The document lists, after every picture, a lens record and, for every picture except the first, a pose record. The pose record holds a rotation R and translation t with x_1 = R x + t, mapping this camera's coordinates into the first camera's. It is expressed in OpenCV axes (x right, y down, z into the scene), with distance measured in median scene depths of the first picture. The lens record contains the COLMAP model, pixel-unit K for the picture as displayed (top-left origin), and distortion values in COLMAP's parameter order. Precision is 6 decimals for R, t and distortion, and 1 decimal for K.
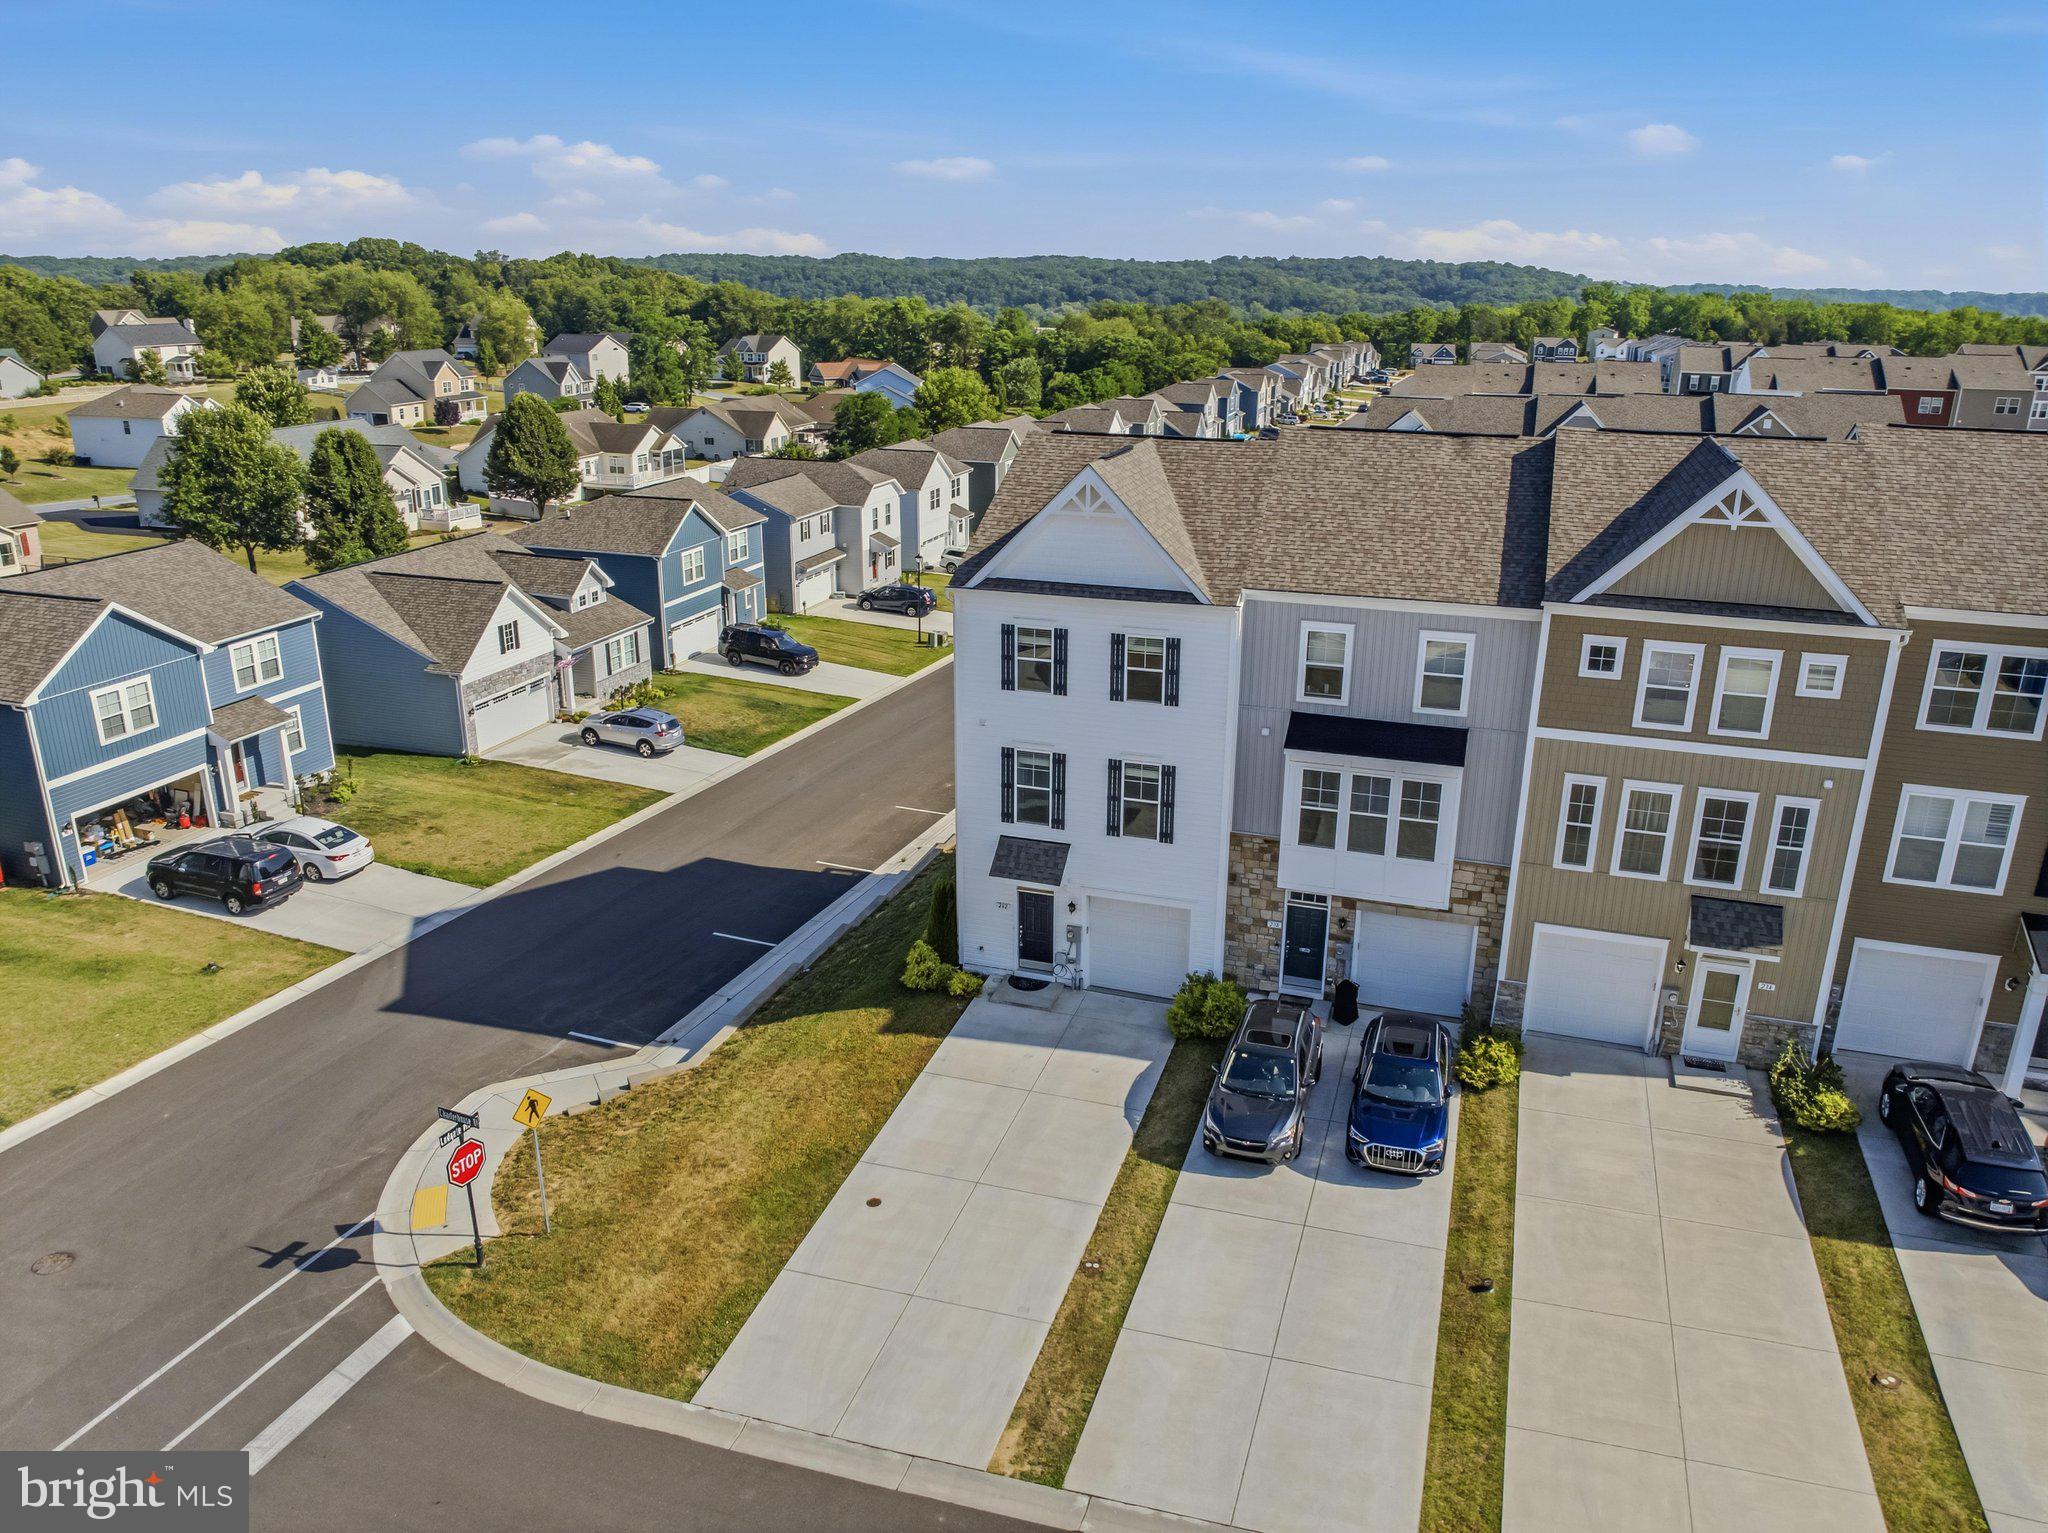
lens RADIAL K [[1440.4, 0, 1035.4], [0, 1440.4, 757.7], [0, 0, 1]] dist [-0.037969, -0.000834]
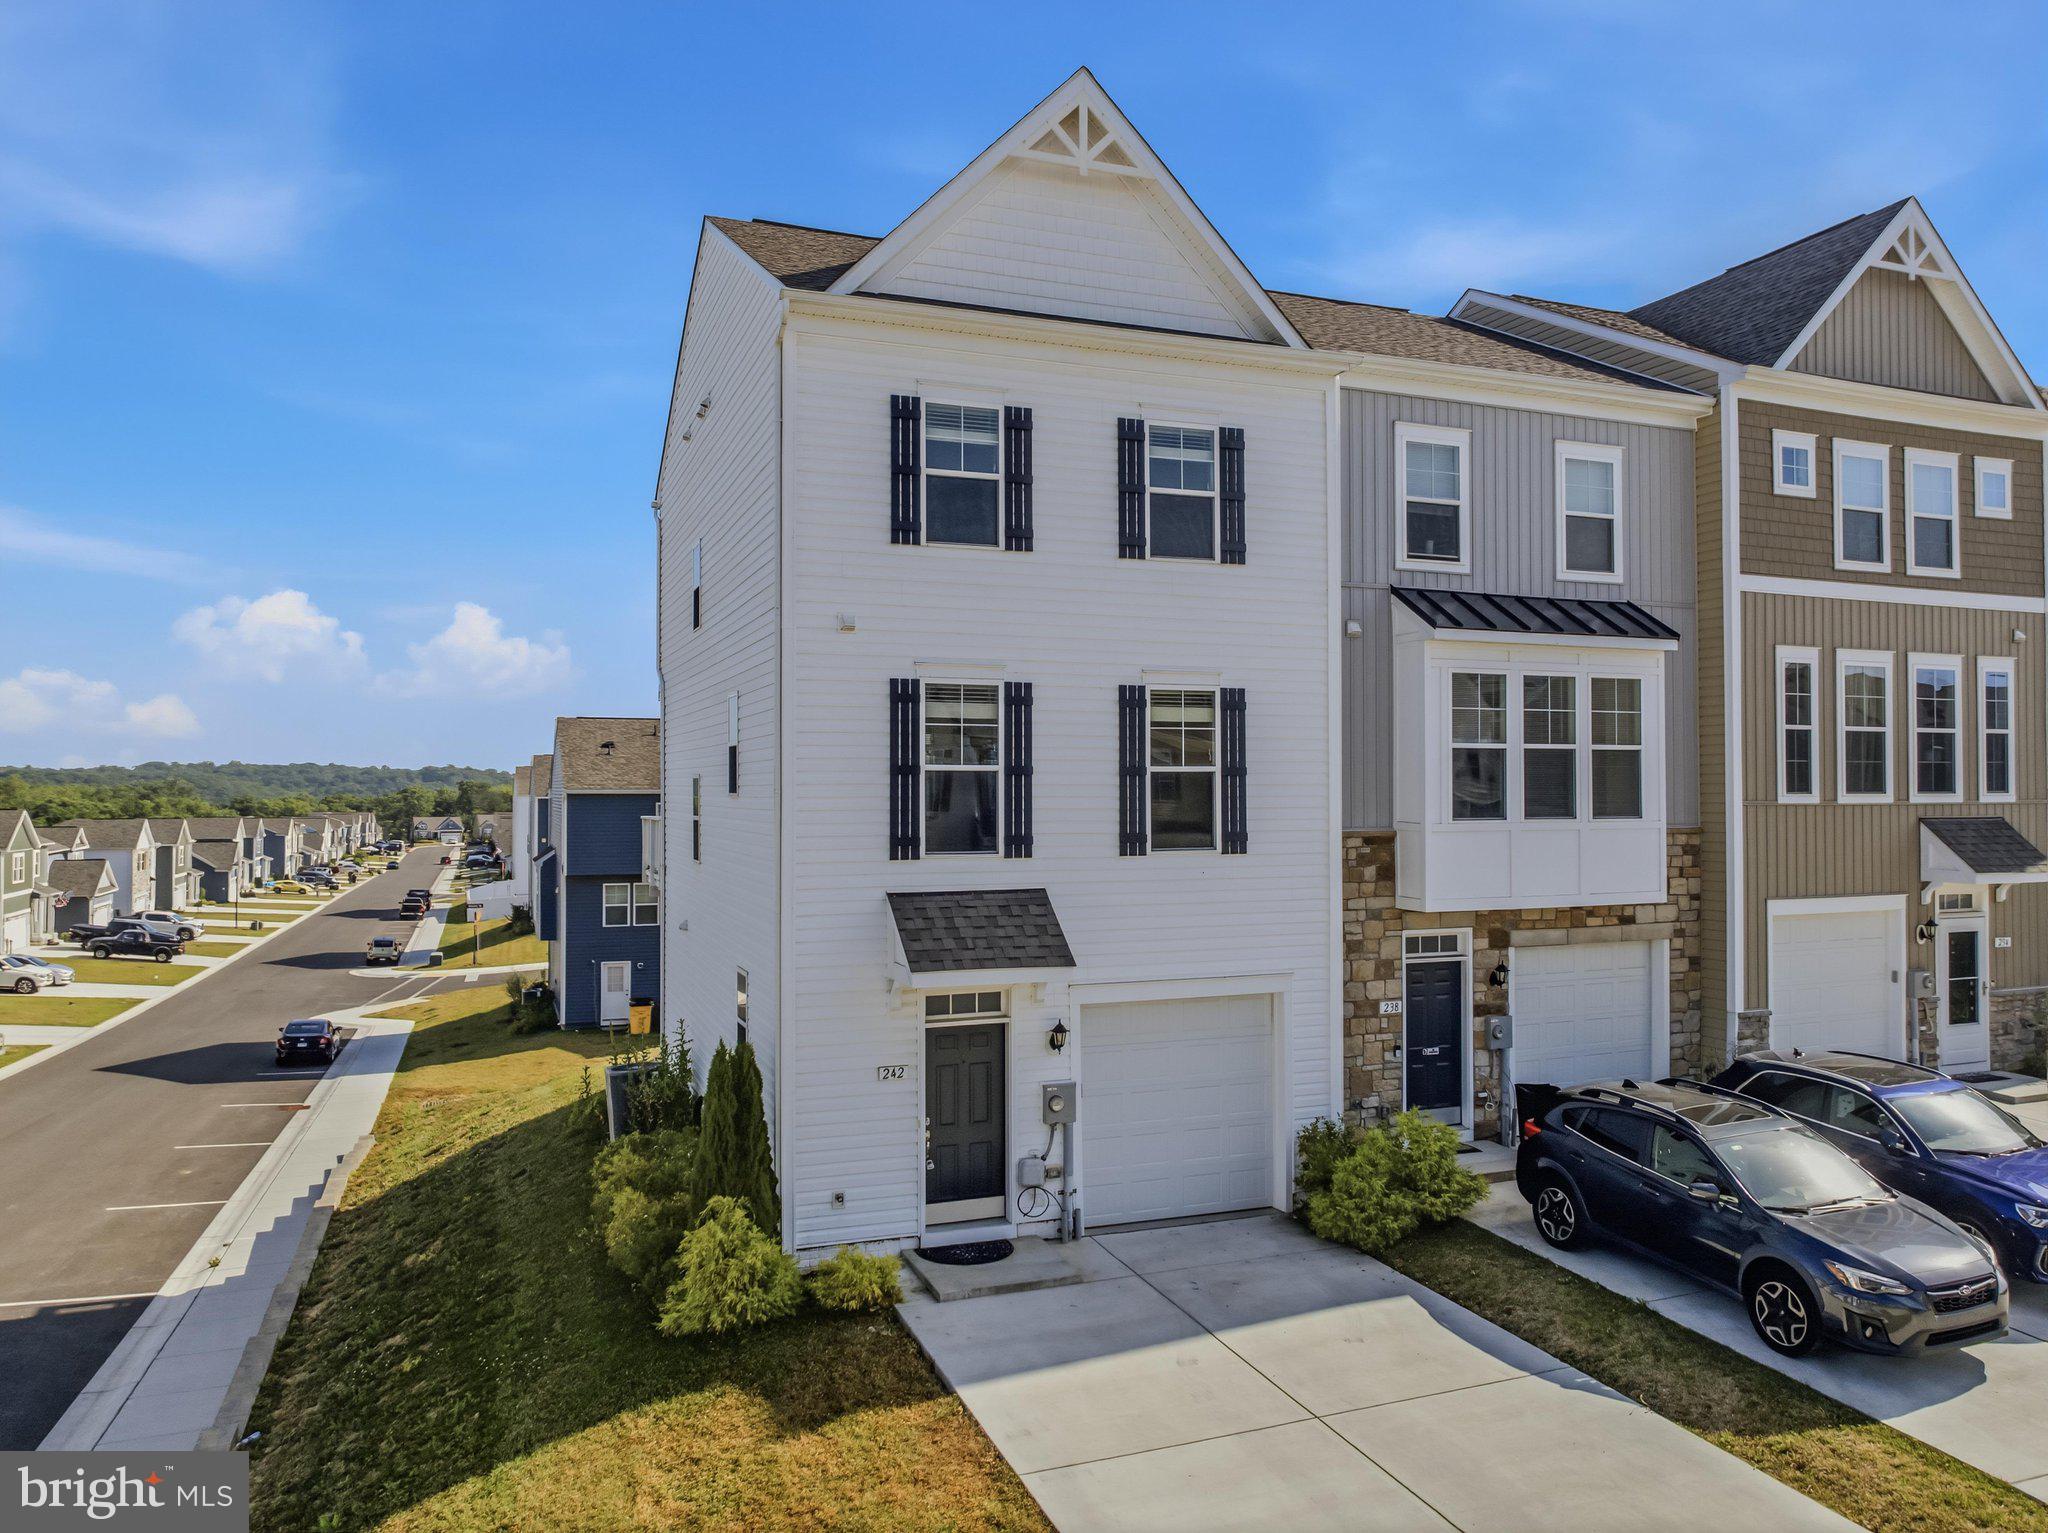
lens RADIAL K [[1440.4, 0, 1032.1], [0, 1440.4, 762.1], [0, 0, 1]] dist [-0.037969, -0.000834]
pose [[0.773932, 0.004107, 0.633256, -0.264225], [0.209288, 0.942131, -0.261891, 0.138673], [-0.597686, 0.335219, 0.728286, 0.649213]]
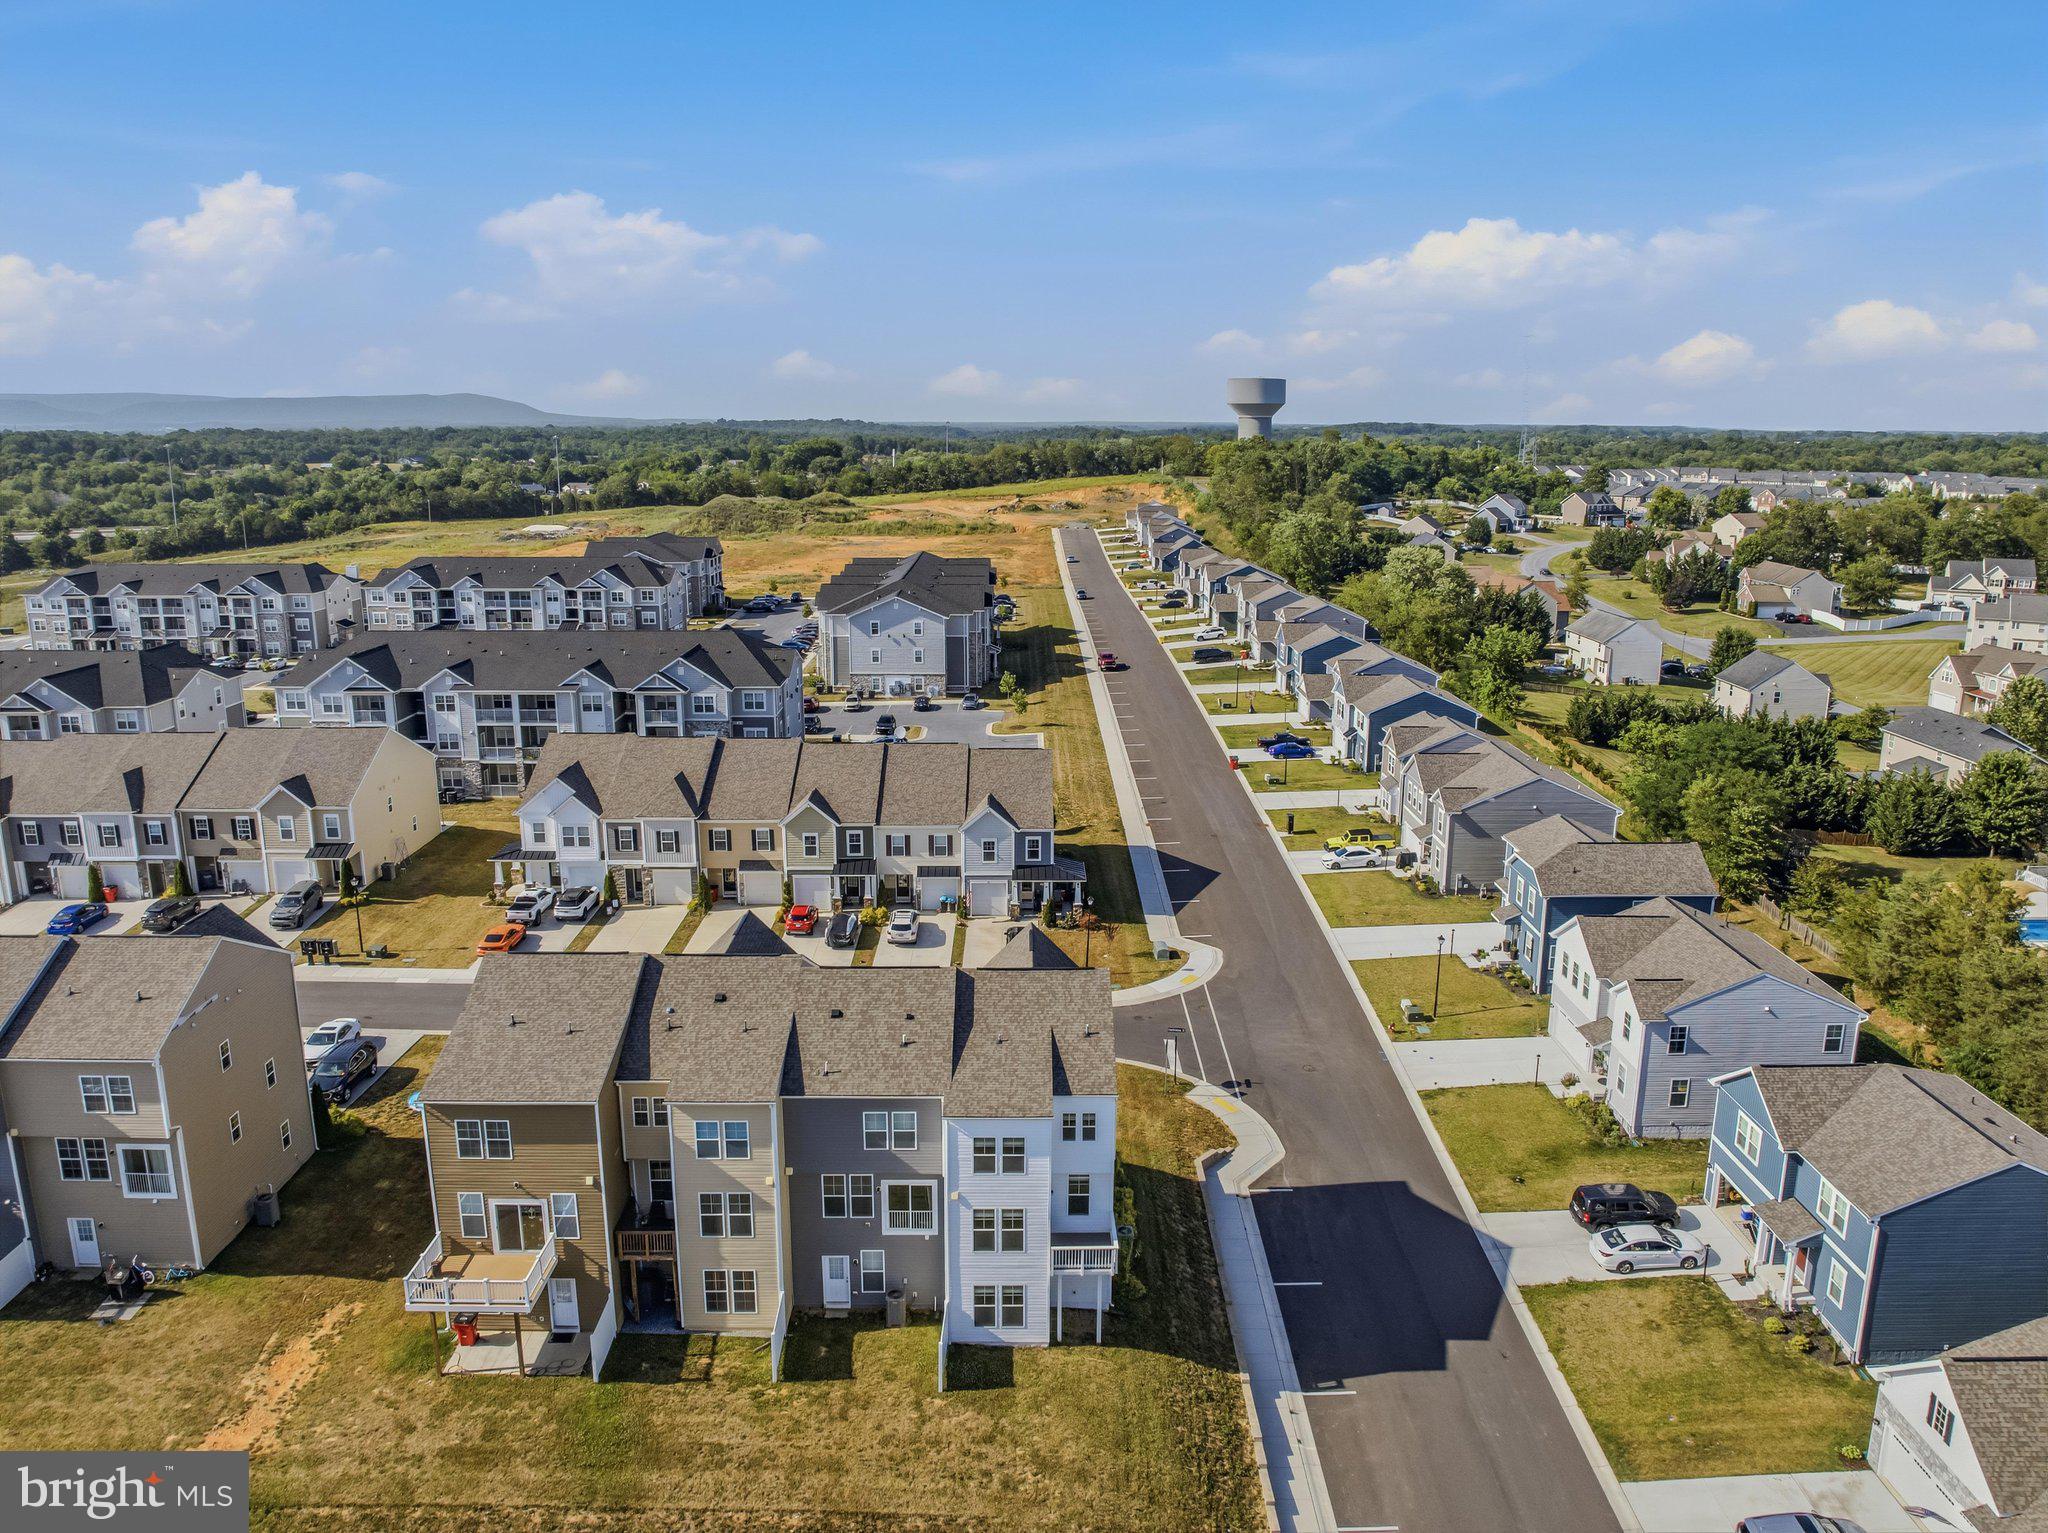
lens RADIAL K [[1440.4, 0, 1035.8], [0, 1440.4, 753.5], [0, 0, 1]] dist [-0.037969, -0.000834]
pose [[-0.946859, 0.061820, -0.315654, 0.614386], [-0.113770, 0.853550, 0.508438, -1.341616], [0.300858, 0.517331, -0.801158, 2.304370]]
